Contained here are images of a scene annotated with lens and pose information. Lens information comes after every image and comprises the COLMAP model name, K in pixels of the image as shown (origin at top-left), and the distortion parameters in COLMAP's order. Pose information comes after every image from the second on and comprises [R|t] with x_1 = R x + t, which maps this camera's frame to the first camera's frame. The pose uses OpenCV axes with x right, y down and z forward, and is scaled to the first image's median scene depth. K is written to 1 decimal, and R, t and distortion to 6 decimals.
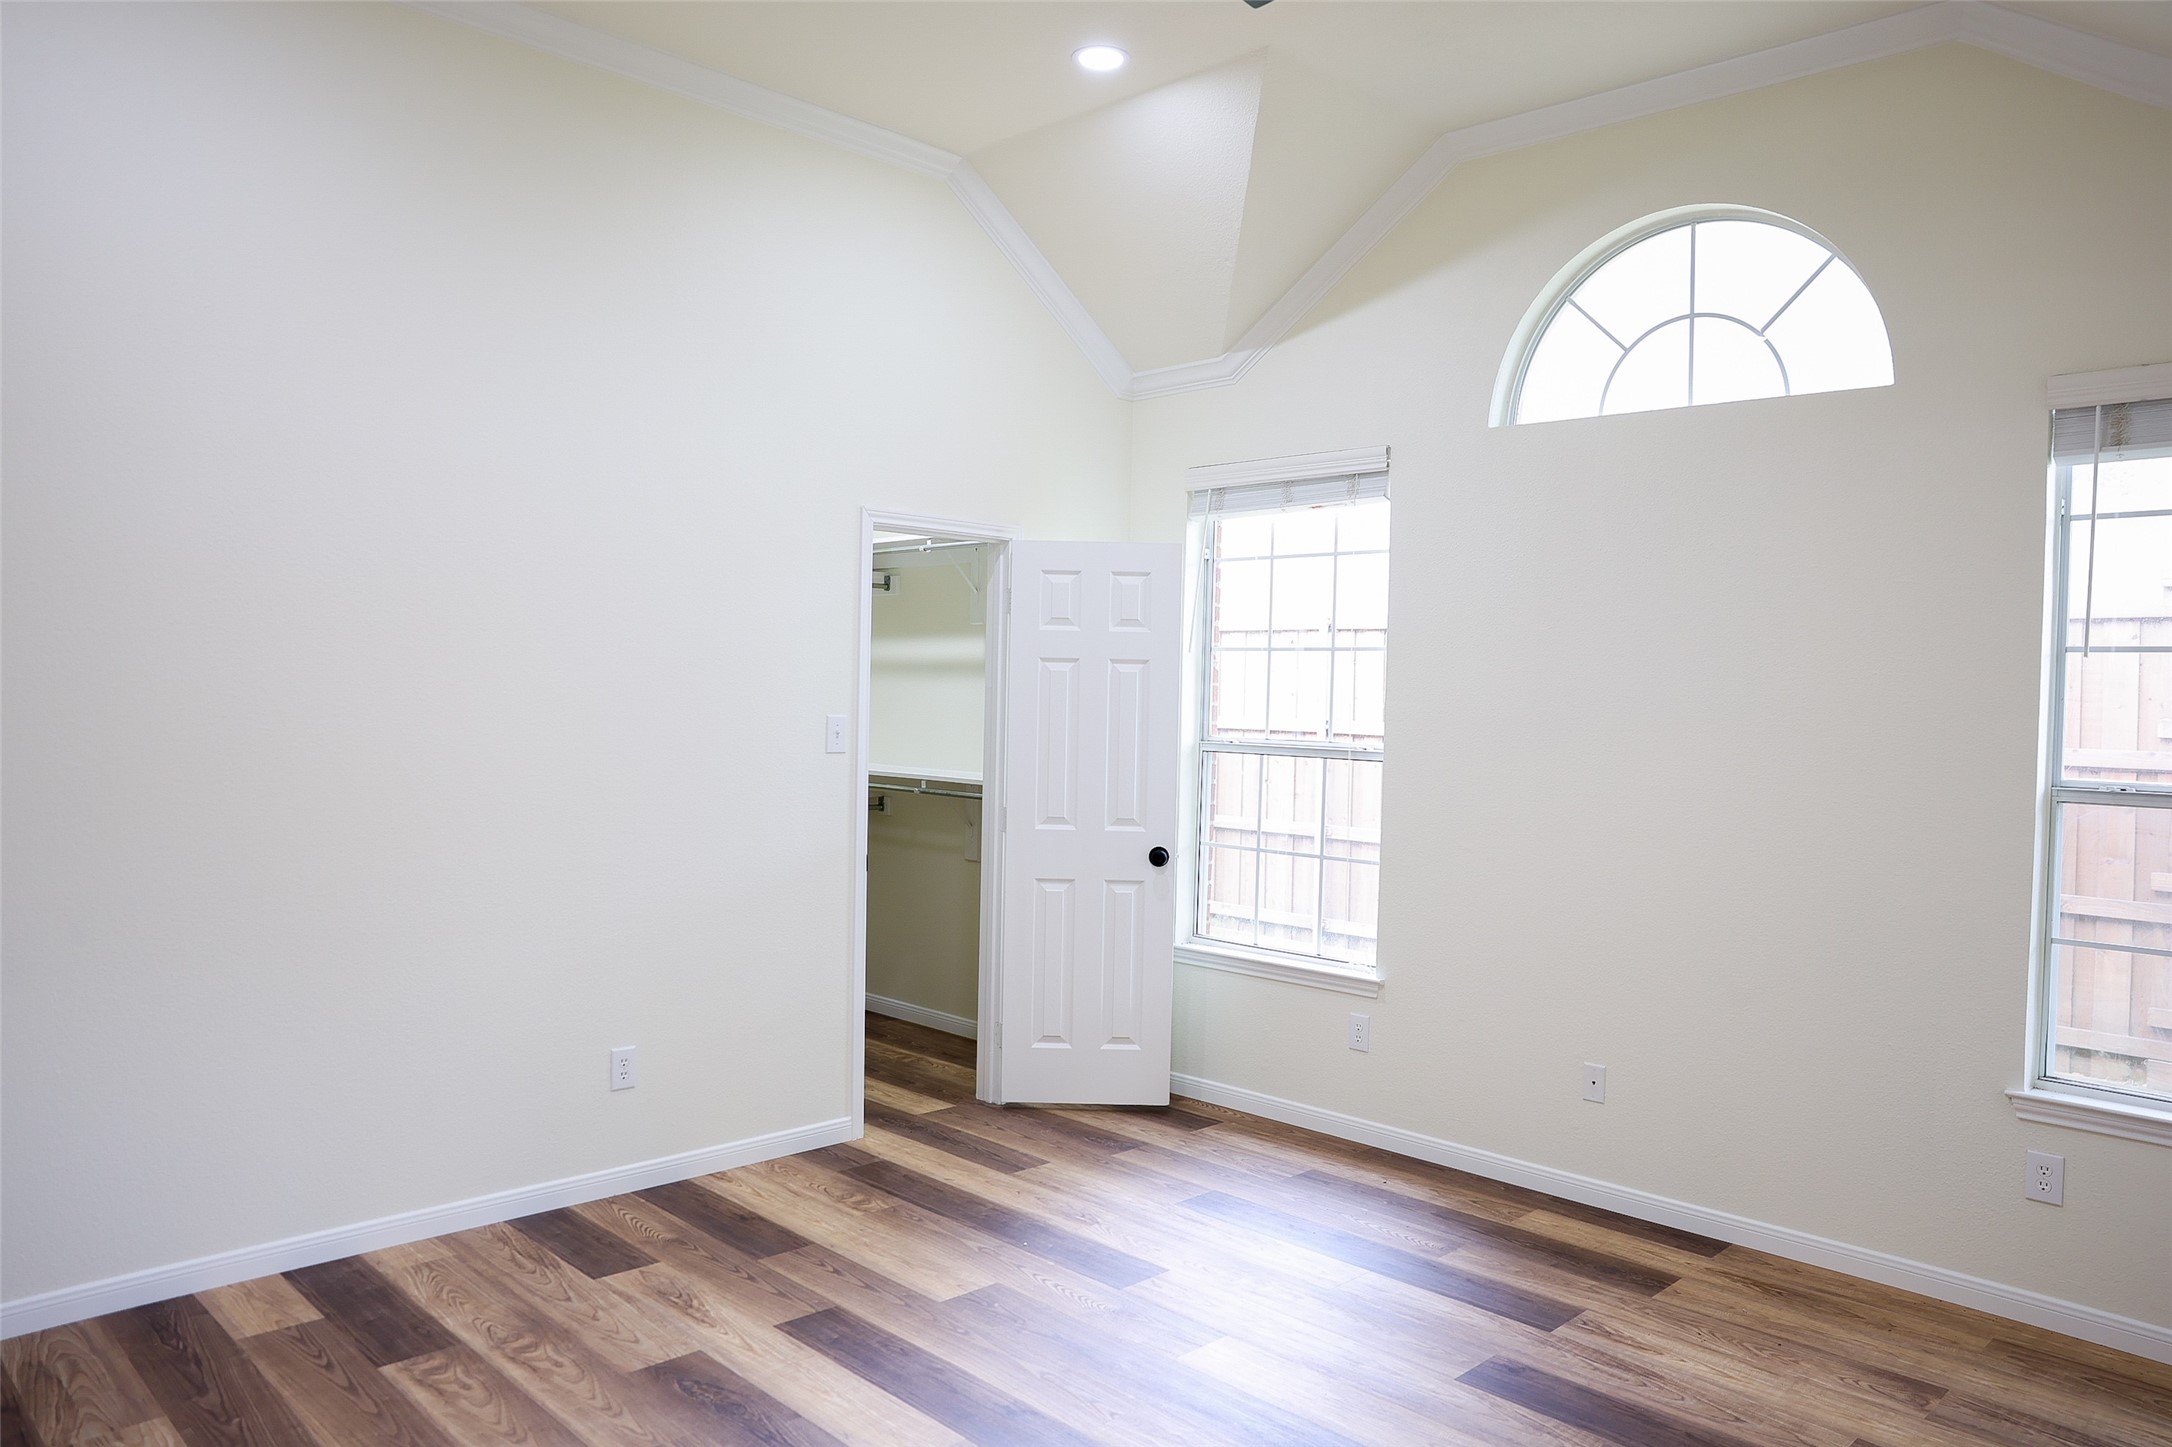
lens RADIAL K [[1503.2, 0, 1081.8], [0, 1503.2, 715.2], [0, 0, 1]] dist [-0.114596, 0.091512]
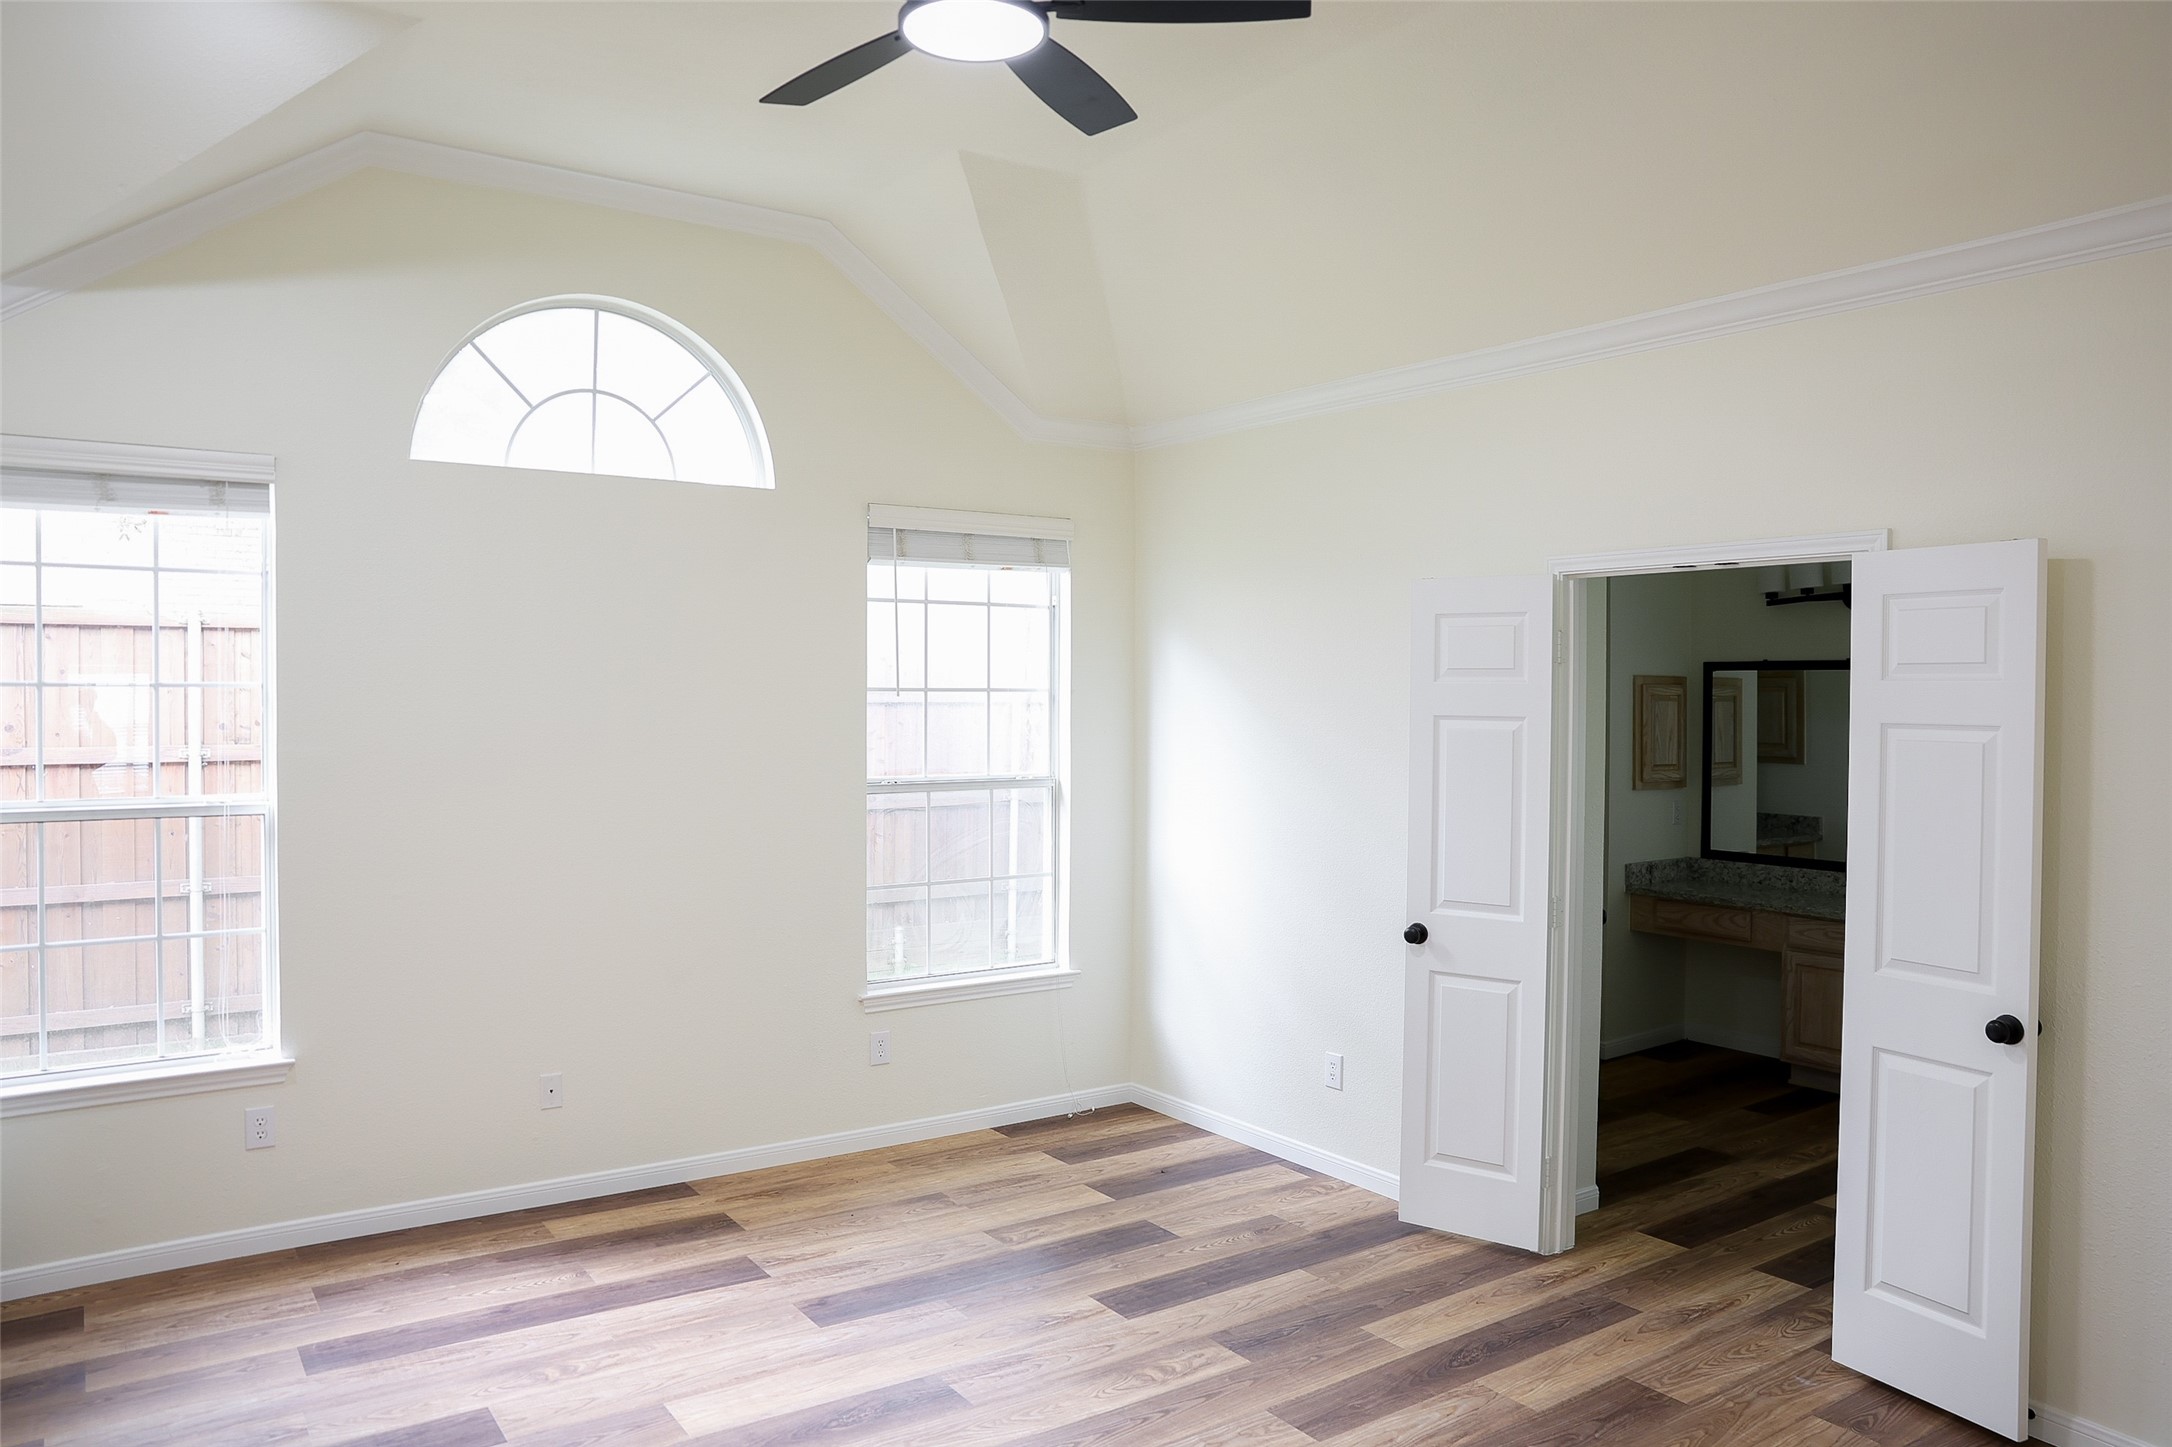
lens RADIAL K [[1503.2, 0, 1081.8], [0, 1503.2, 715.2], [0, 0, 1]] dist [-0.114596, 0.091512]
pose [[0.171587, -0.039648, 0.984371, -0.678582], [0.013116, 0.999193, 0.037958, -0.065275], [-0.985082, 0.006398, 0.171968, 0.460306]]
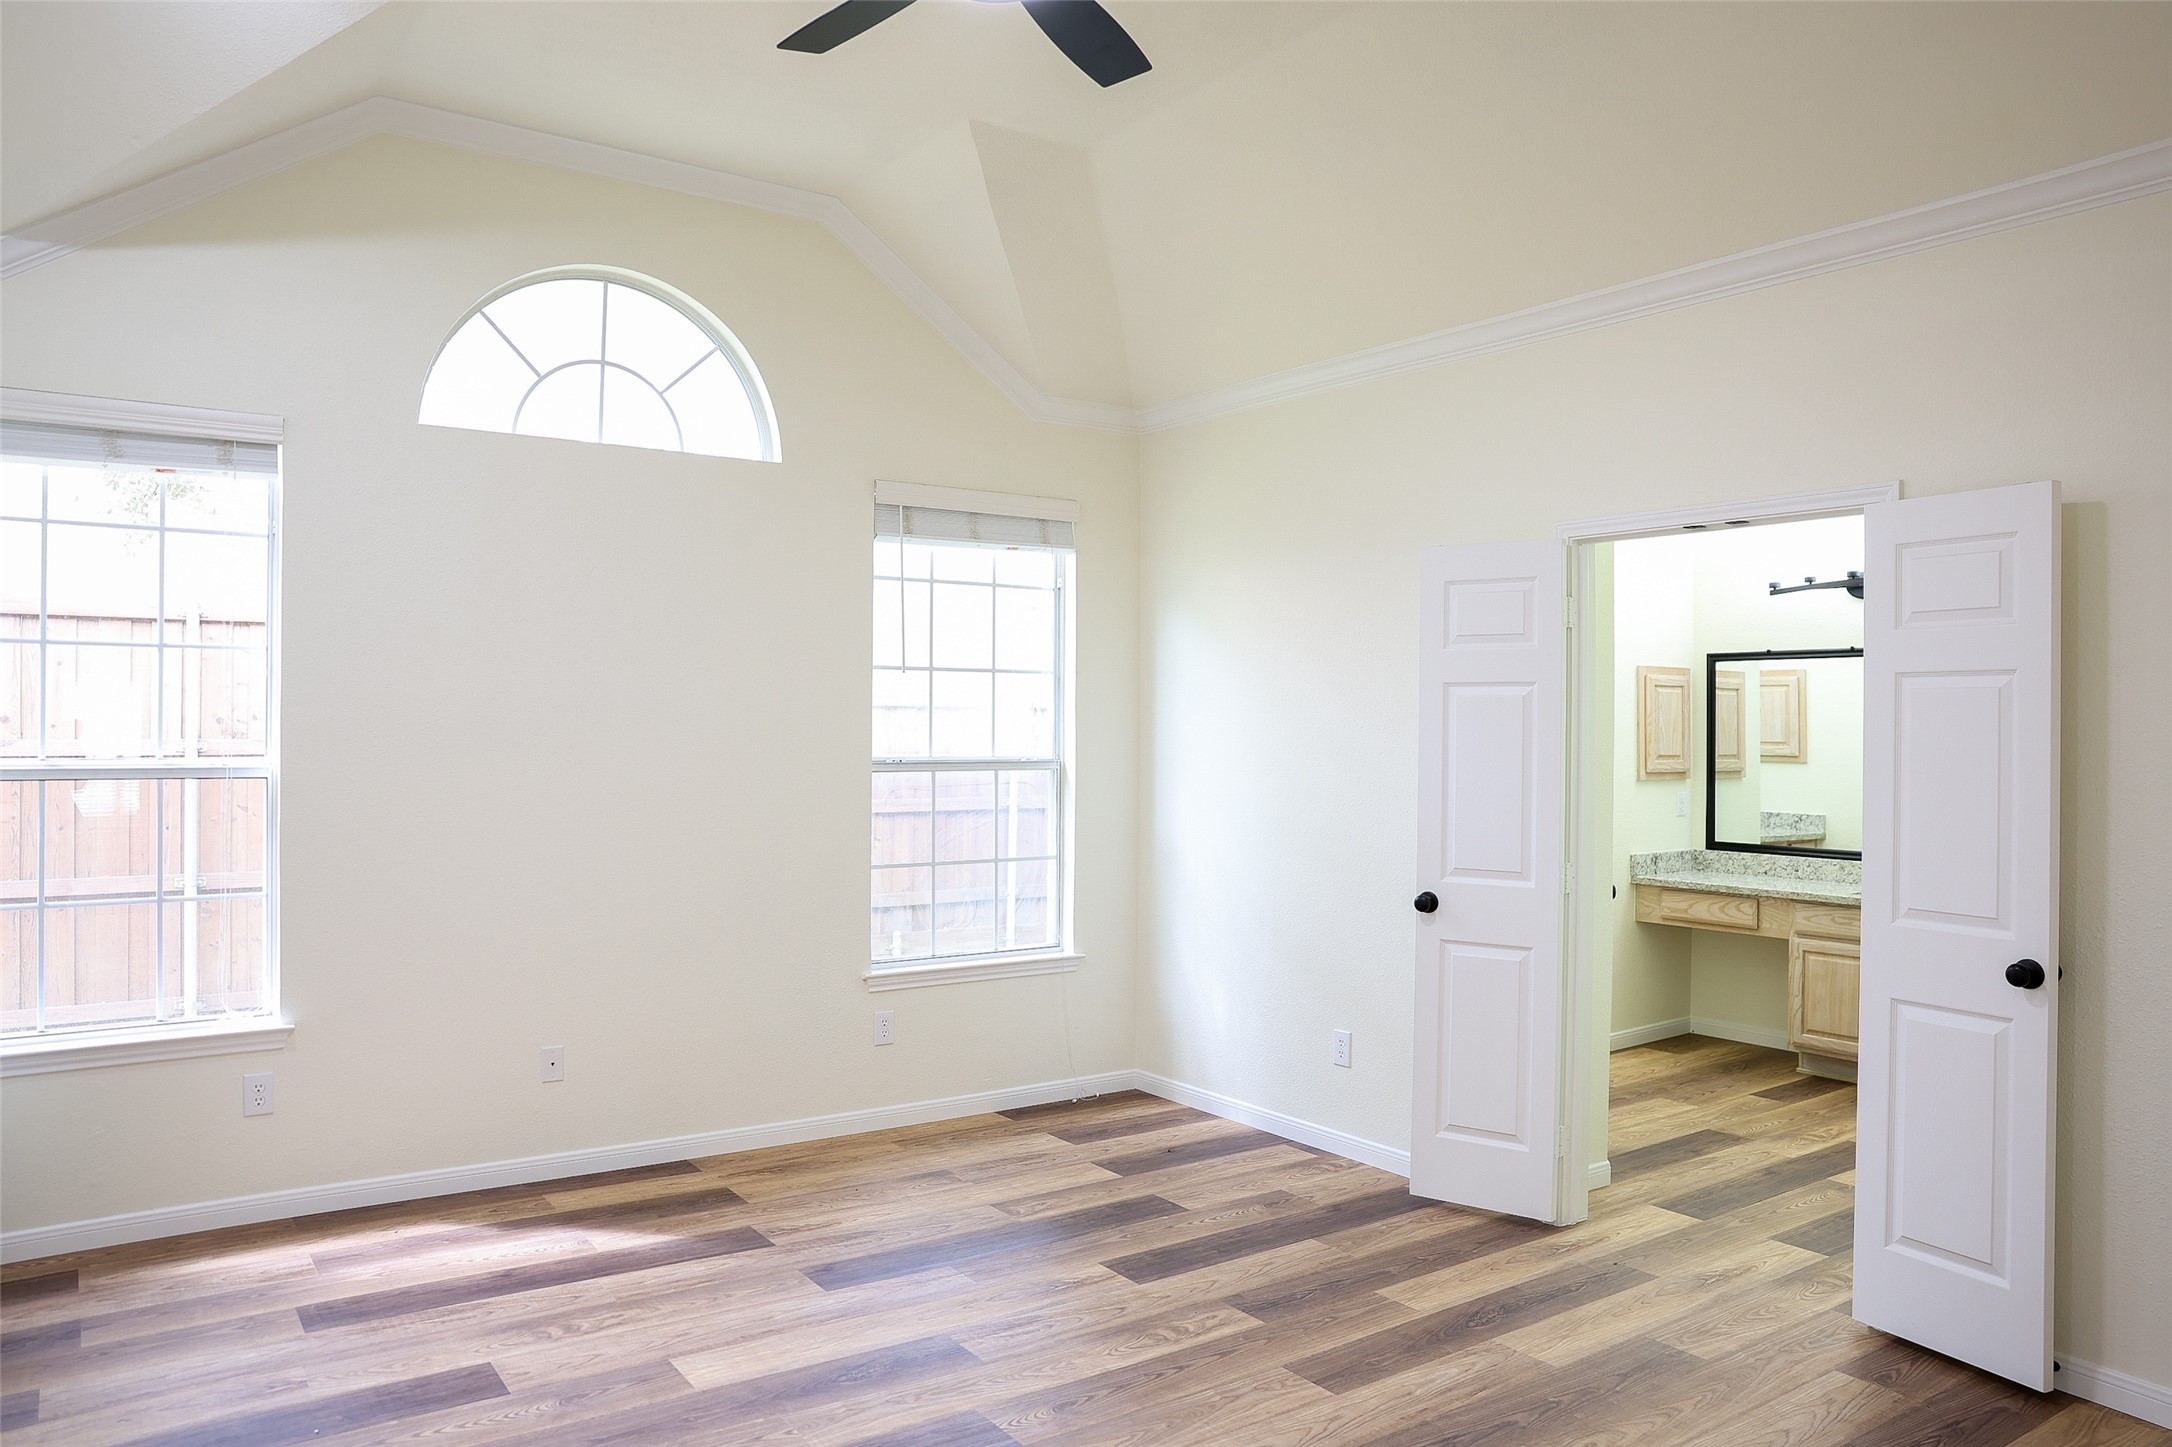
lens RADIAL K [[1503.2, 0, 1081.8], [0, 1503.2, 715.2], [0, 0, 1]] dist [-0.114596, 0.091512]
pose [[0.167108, -0.018269, 0.985769, -0.678040], [0.011217, 0.999799, 0.016628, -0.017372], [-0.985875, 0.008279, 0.167279, 0.472657]]
